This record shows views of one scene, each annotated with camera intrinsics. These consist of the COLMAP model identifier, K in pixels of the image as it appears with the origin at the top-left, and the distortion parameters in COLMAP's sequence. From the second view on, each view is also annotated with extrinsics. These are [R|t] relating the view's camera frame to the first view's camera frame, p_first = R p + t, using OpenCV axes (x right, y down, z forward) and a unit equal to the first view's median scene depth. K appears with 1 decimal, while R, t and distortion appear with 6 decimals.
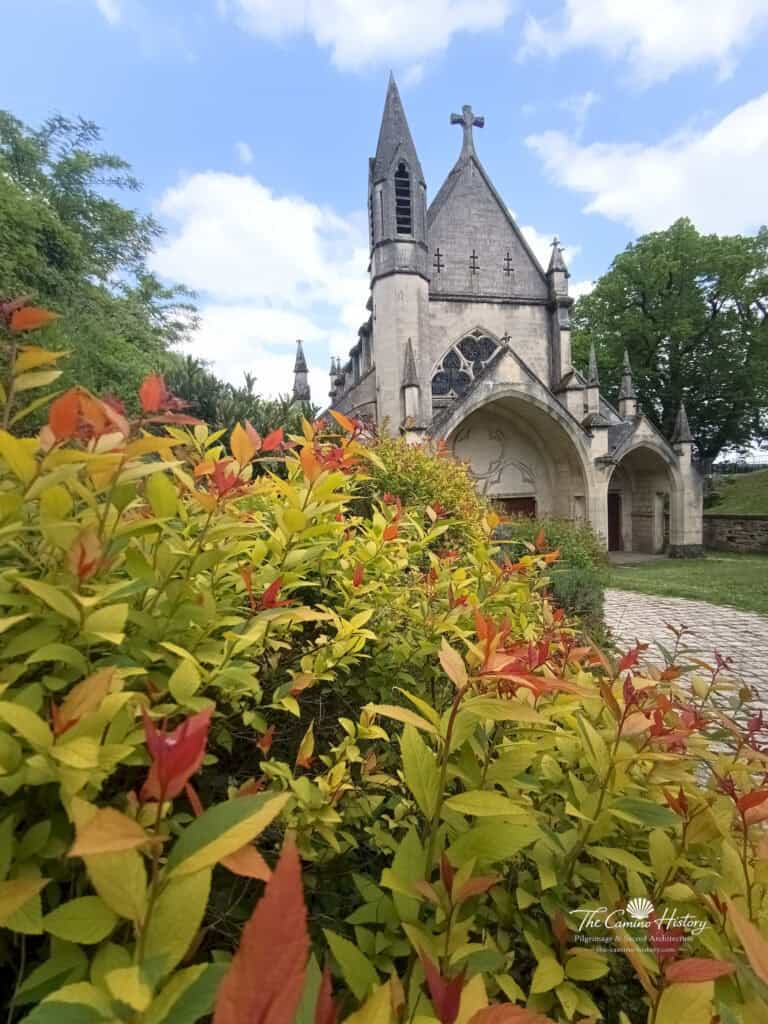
lens RADIAL K [[469.2, 0, 379.5], [0, 469.2, 519.2], [0, 0, 1]] dist [-0.001963, -0.000516]
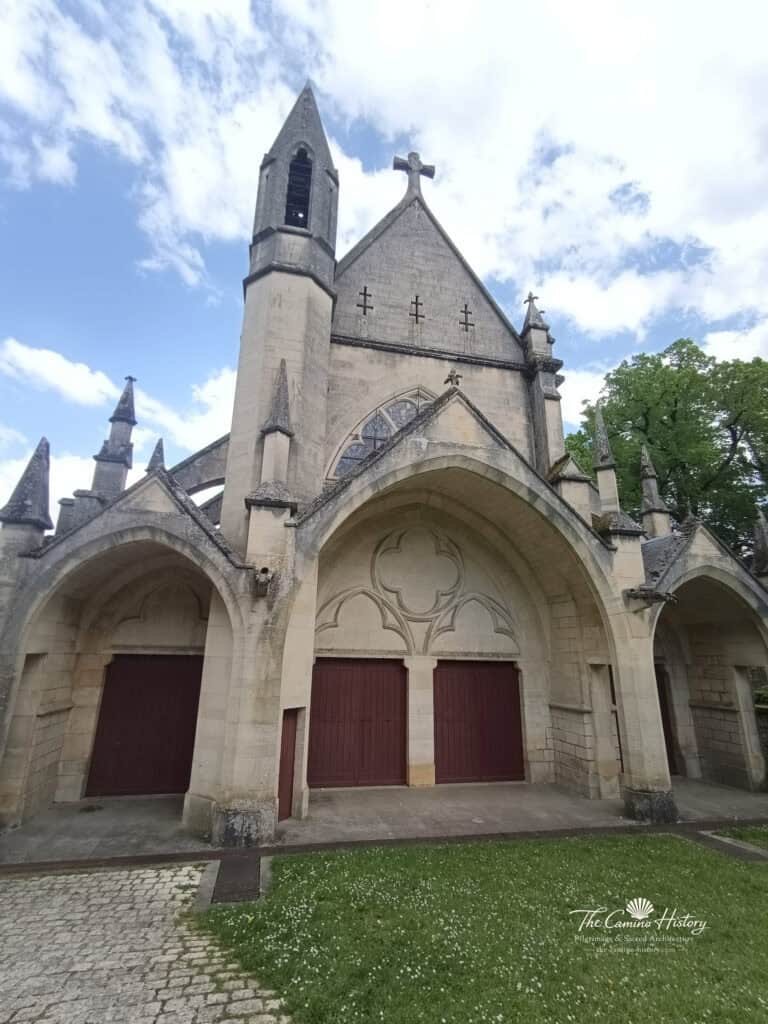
lens RADIAL K [[469.2, 0, 379.5], [0, 469.2, 519.2], [0, 0, 1]] dist [-0.001963, -0.000516]
pose [[0.998104, 0.061468, -0.003133, 0.176375], [-0.059001, 0.941066, -0.333036, -0.012076], [-0.017522, 0.332589, 0.942909, 0.464303]]
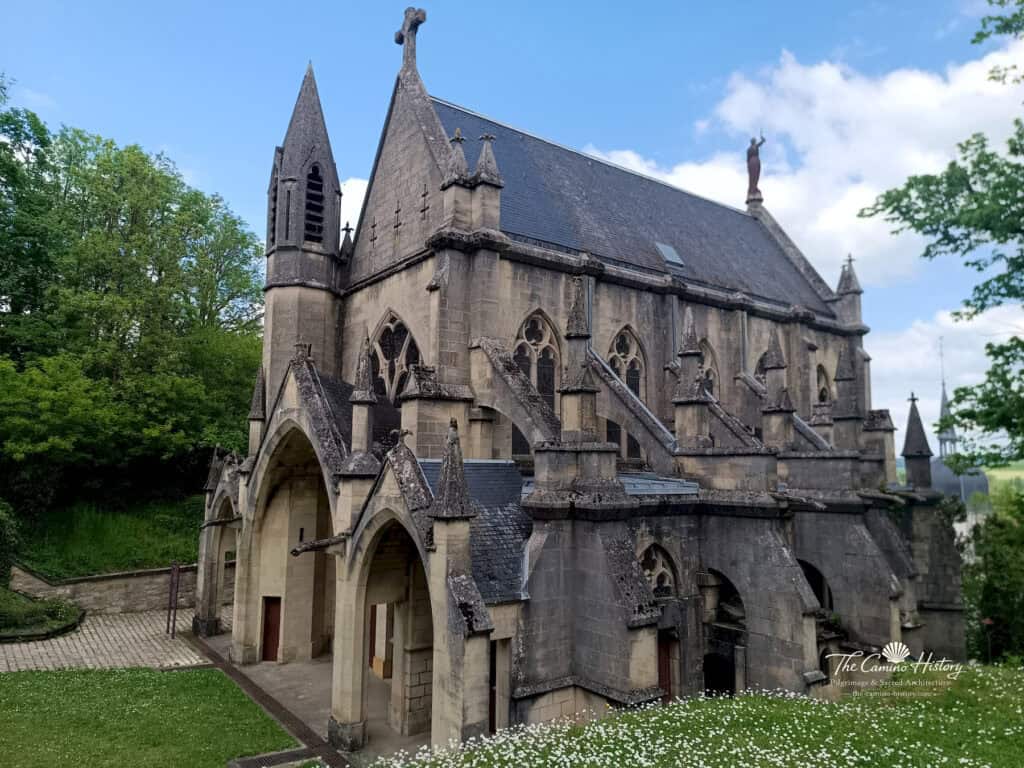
lens RADIAL K [[709.8, 0, 512.0], [0, 709.8, 384.0], [0, 0, 1]] dist [-0.003835, -0.001293]
pose [[0.423163, -0.063033, -0.903858, 1.261930], [-0.081930, 0.990828, -0.107455, -0.223560], [0.902342, 0.119524, 0.414118, 0.794313]]
